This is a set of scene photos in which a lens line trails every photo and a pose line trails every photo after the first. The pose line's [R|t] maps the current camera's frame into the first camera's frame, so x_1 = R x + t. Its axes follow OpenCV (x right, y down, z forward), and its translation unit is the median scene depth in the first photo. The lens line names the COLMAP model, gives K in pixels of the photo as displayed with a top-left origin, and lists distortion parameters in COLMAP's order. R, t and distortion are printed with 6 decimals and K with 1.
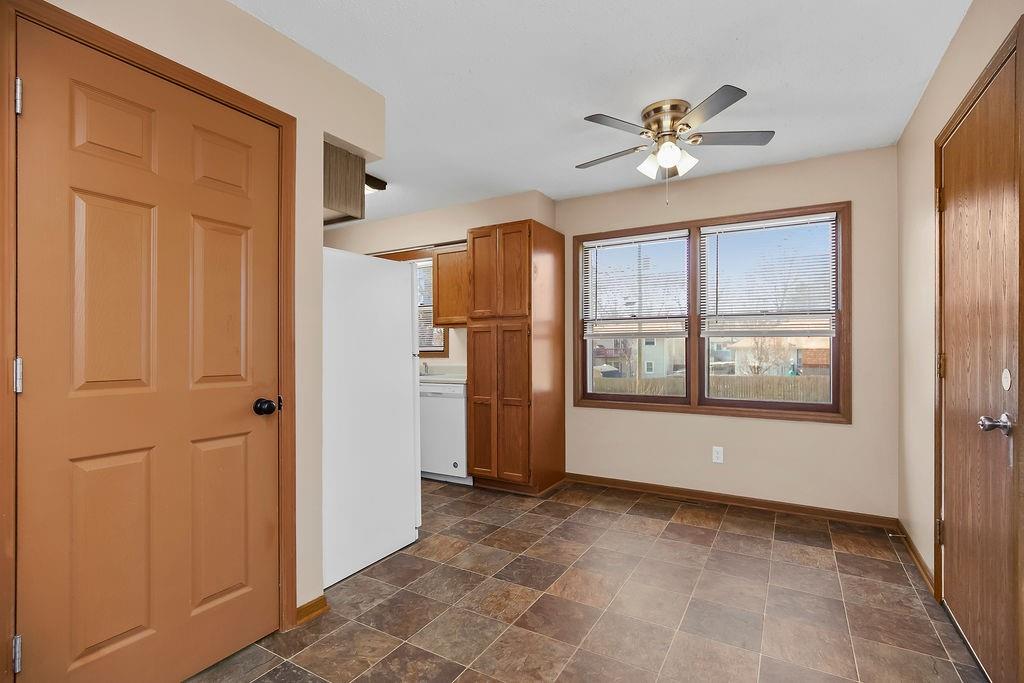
lens RADIAL K [[480.7, 0, 515.2], [0, 480.7, 349.1], [0, 0, 1]] dist [-0.016767, 0.006082]
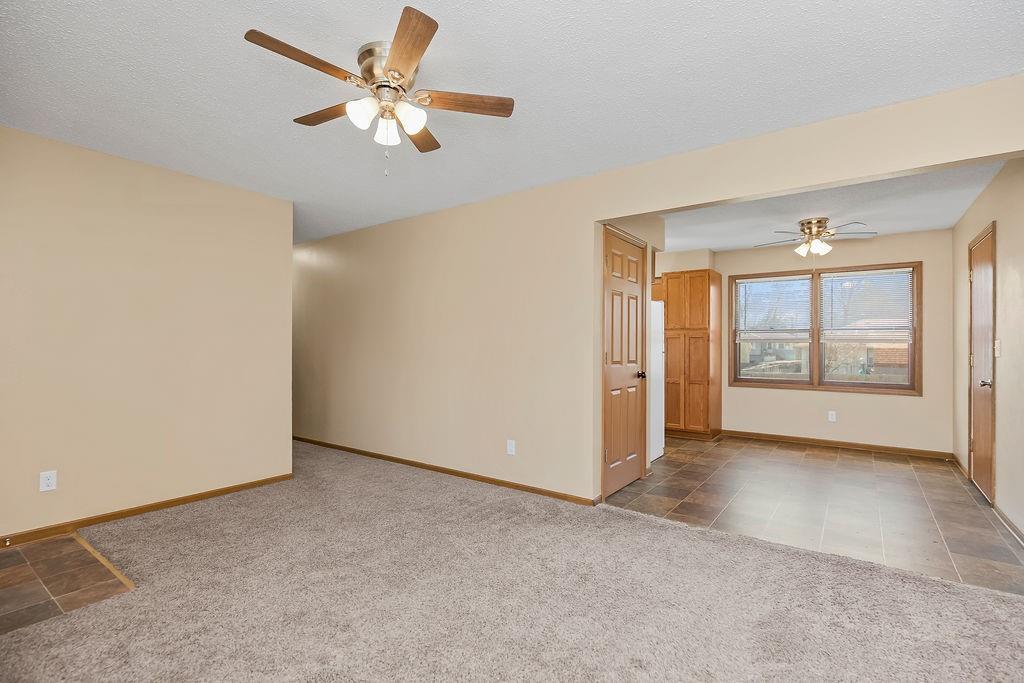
lens RADIAL K [[480.7, 0, 511.3], [0, 480.7, 339.0], [0, 0, 1]] dist [-0.016767, 0.006082]
pose [[0.994325, 0.007135, -0.106142, -0.461093], [-0.008432, 0.999895, -0.011773, -0.008914], [0.106047, 0.012601, 0.994281, -0.680354]]
